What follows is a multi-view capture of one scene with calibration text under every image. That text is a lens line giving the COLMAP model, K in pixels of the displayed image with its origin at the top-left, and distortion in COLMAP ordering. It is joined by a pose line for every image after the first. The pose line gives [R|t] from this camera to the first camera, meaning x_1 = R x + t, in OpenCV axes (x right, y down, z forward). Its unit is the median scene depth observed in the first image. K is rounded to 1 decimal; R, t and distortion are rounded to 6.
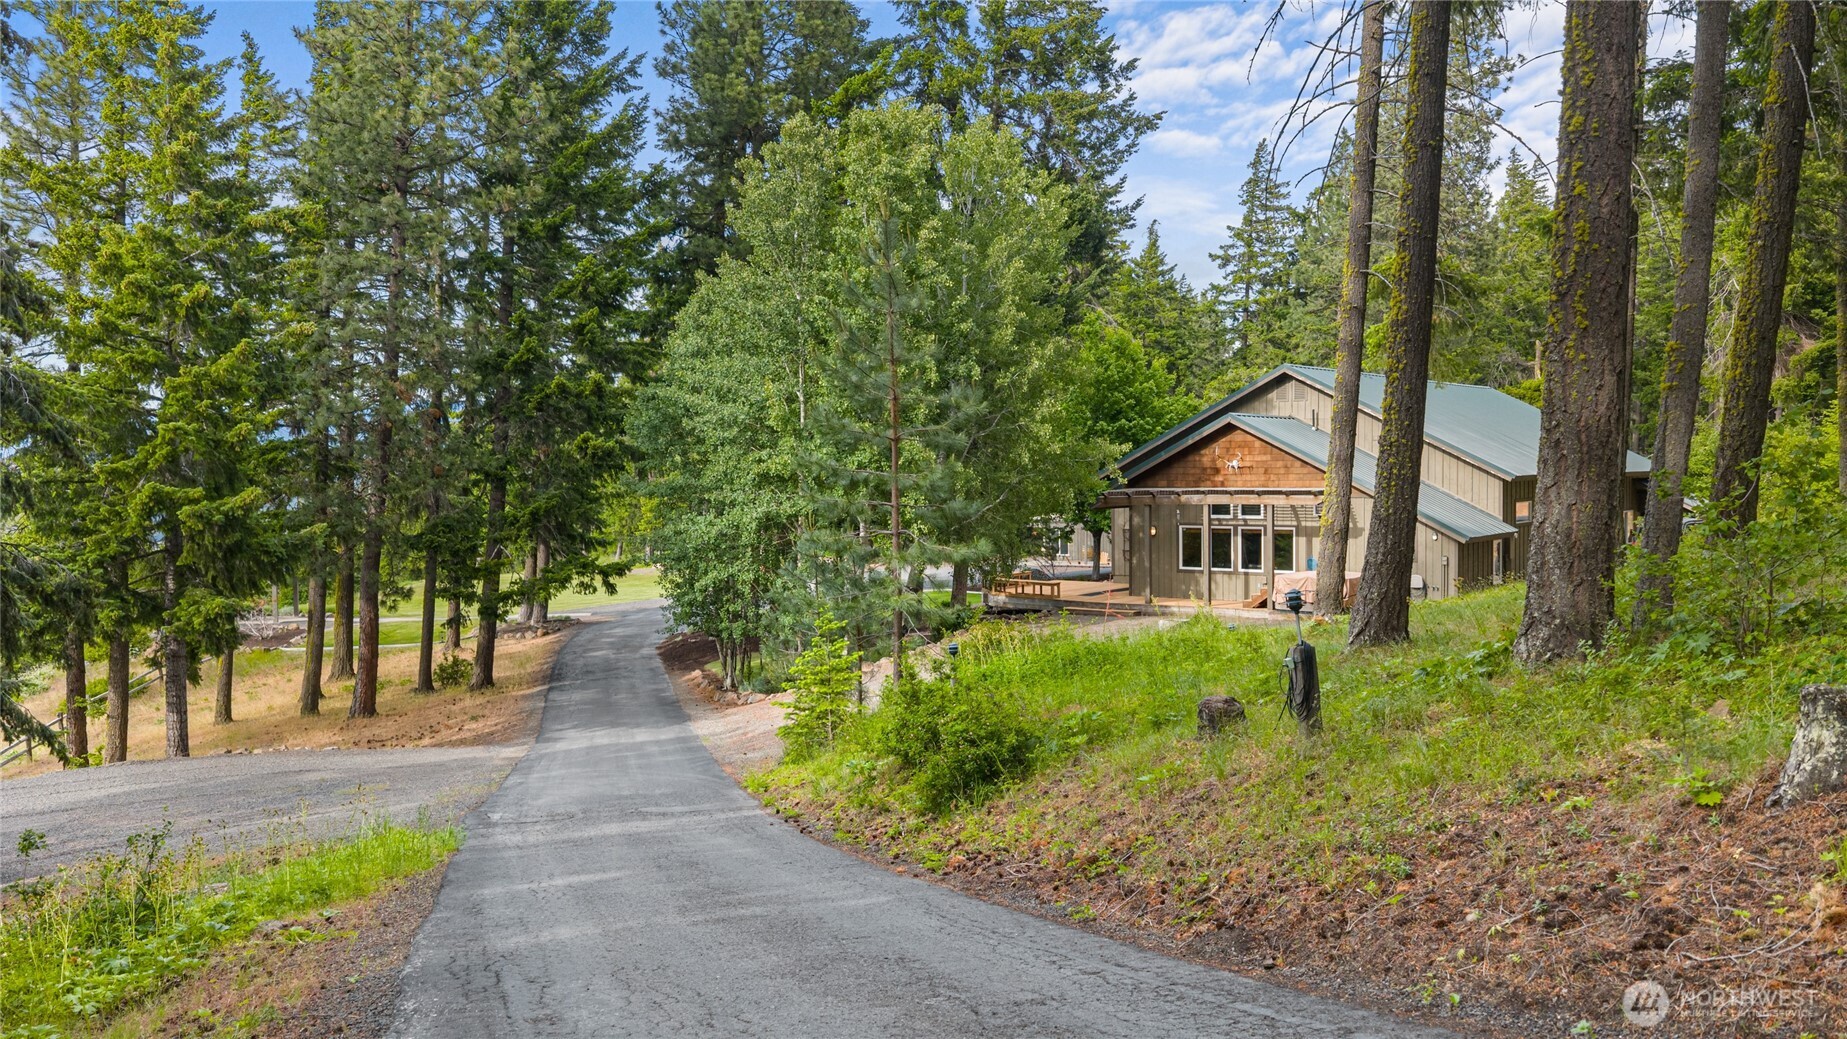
lens RADIAL K [[1416.5, 0, 923.5], [0, 1416.5, 519.5], [0, 0, 1]] dist [-0.007655, -0.007289]
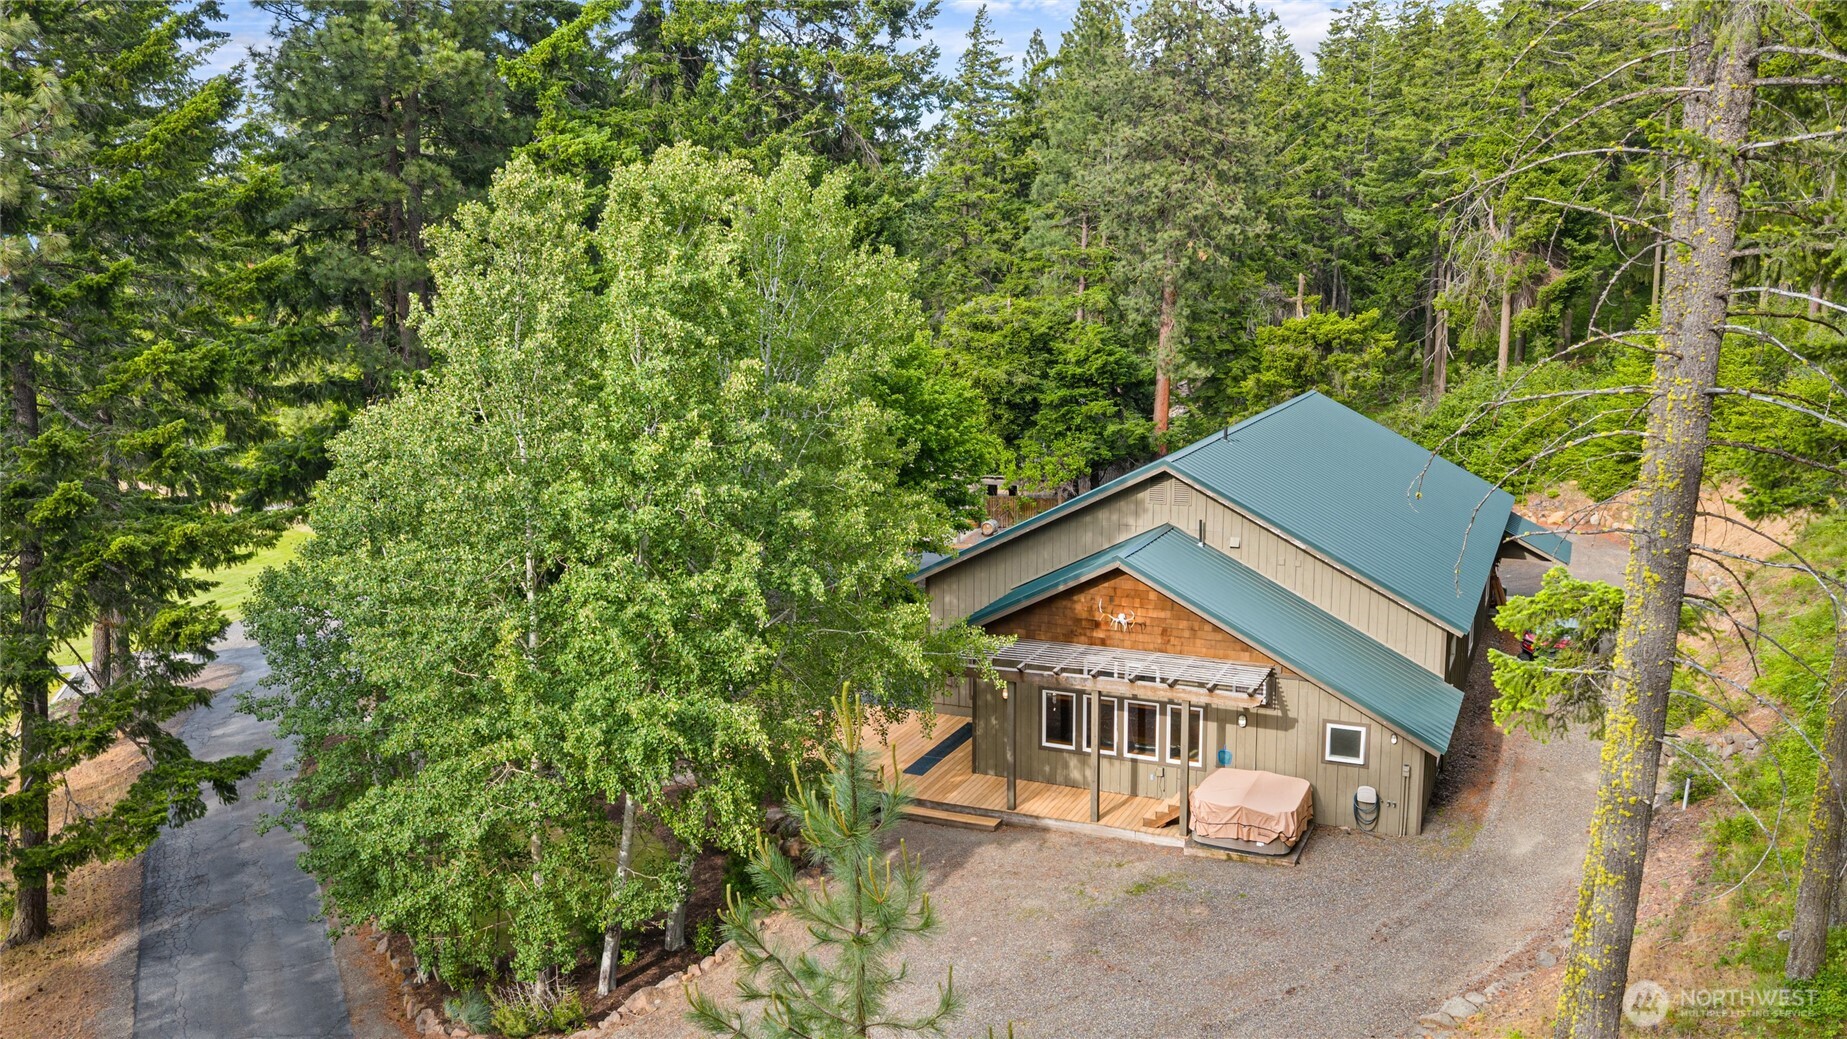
lens RADIAL K [[1470.4, 0, 923.5], [0, 1470.4, 519.5], [0, 0, 1]] dist [0.005612, -0.003271]
pose [[0.969953, -0.036167, 0.240587, -0.067292], [0.005702, 0.991996, 0.126137, -0.187094], [-0.243224, -0.120975, 0.962397, 0.272971]]
